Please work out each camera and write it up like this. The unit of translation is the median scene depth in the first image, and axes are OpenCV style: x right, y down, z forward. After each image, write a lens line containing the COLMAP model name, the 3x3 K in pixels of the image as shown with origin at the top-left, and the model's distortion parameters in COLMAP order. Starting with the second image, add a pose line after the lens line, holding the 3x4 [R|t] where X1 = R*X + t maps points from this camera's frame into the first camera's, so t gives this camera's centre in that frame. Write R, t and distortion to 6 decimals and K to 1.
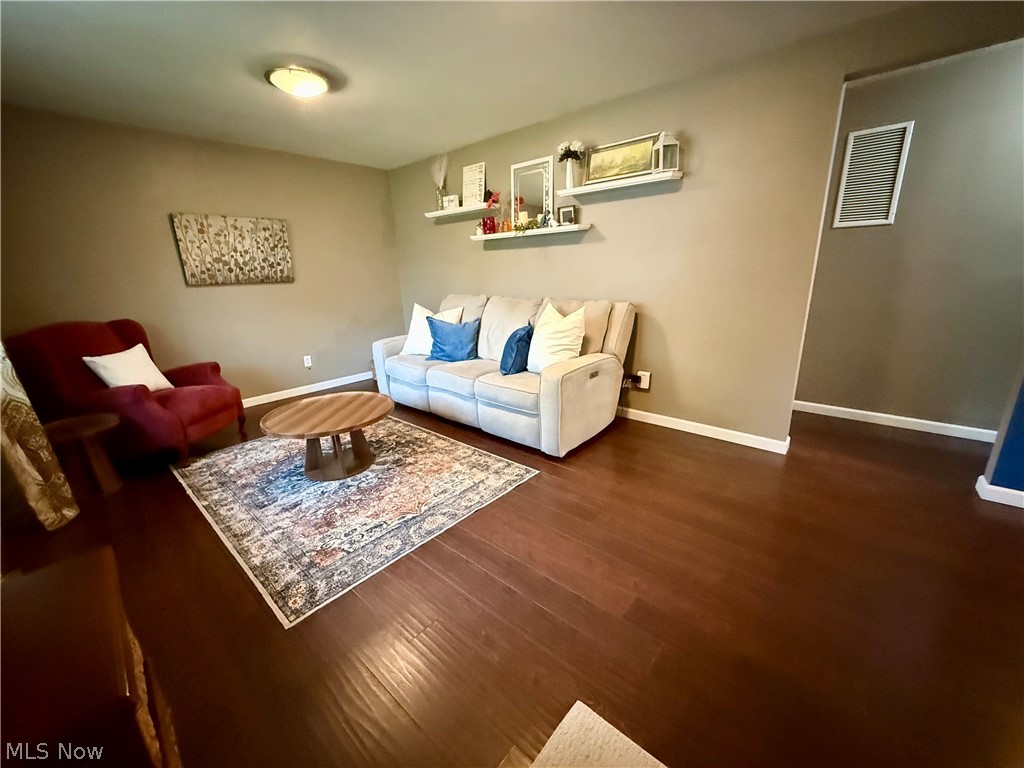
lens RADIAL K [[406.5, 0, 506.7], [0, 406.5, 386.5], [0, 0, 1]] dist [0.000577, -0.000650]
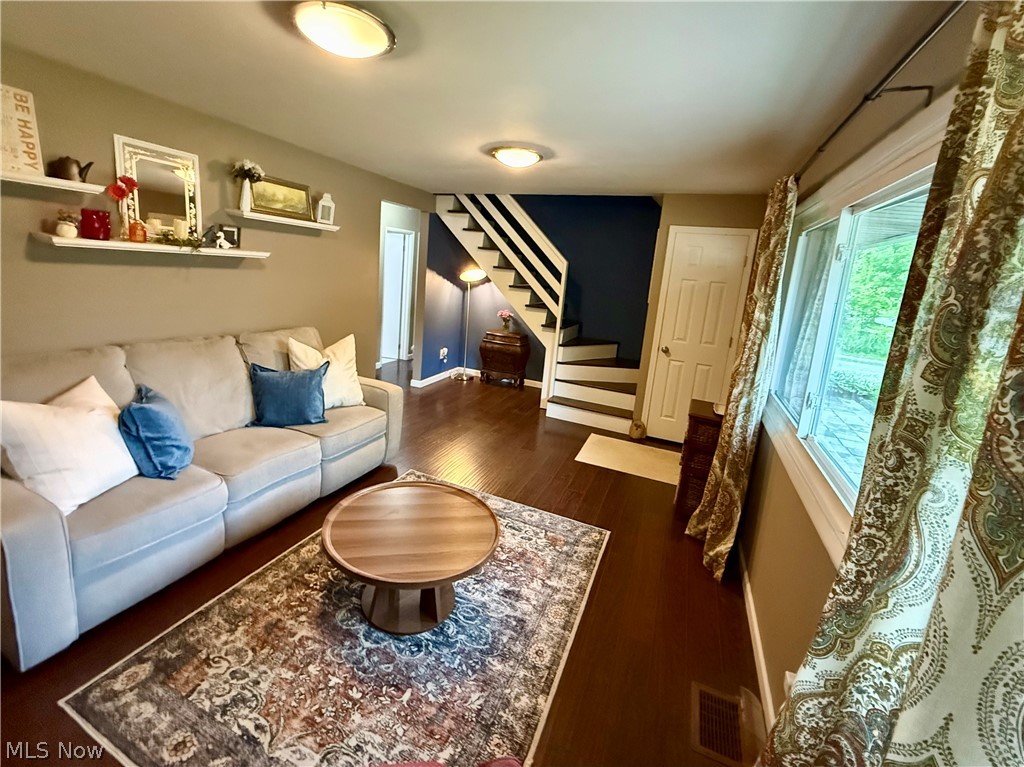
lens RADIAL K [[447.7, 0, 493.5], [0, 447.7, 342.1], [0, 0, 1]] dist [0.002371, 0.000092]
pose [[-0.299624, -0.157800, 0.940917, -0.860591], [0.194940, 0.955294, 0.222287, -0.290500], [-0.933929, 0.250025, -0.255467, 0.731661]]
